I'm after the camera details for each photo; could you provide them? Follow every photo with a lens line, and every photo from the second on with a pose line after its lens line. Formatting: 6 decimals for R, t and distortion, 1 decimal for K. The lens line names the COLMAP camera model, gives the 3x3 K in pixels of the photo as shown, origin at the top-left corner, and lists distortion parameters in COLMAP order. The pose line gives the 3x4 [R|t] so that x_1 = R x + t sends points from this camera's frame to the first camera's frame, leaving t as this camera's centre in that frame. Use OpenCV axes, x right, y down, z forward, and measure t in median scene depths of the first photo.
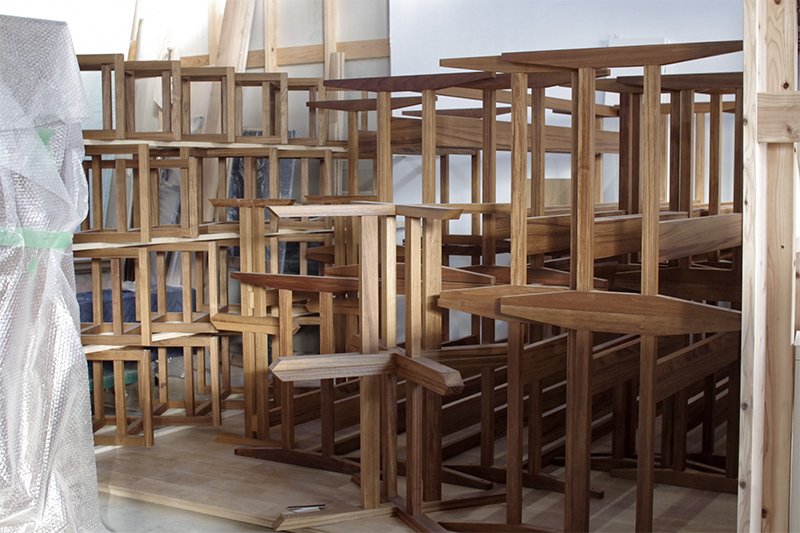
lens RADIAL K [[1060.4, 0, 400.0], [0, 1060.4, 266.5], [0, 0, 1]] dist [-0.260076, 0.509159]
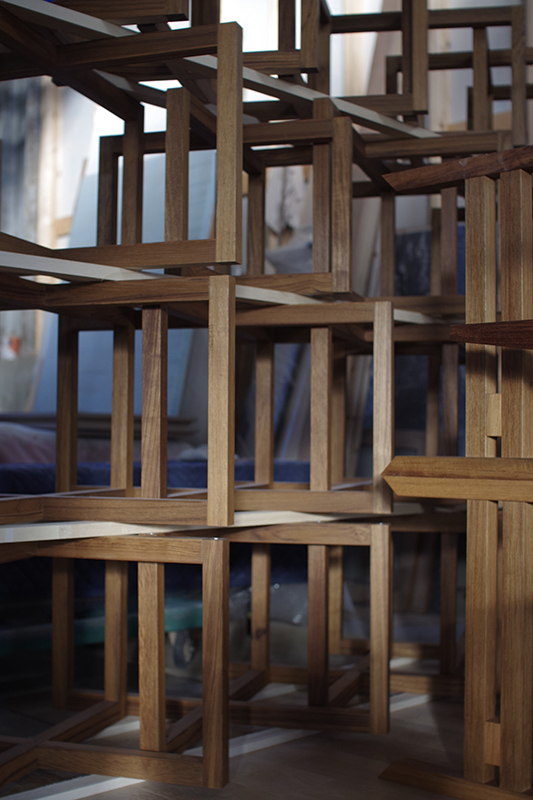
lens RADIAL K [[1060.4, 0, 266.5], [0, 1060.4, 400.0], [0, 0, 1]] dist [-0.260076, 0.509159]
pose [[0.974200, 0.004732, -0.225636, -0.126636], [-0.032131, 0.992504, -0.117912, 0.069311], [0.223387, 0.122120, 0.967050, 0.571933]]
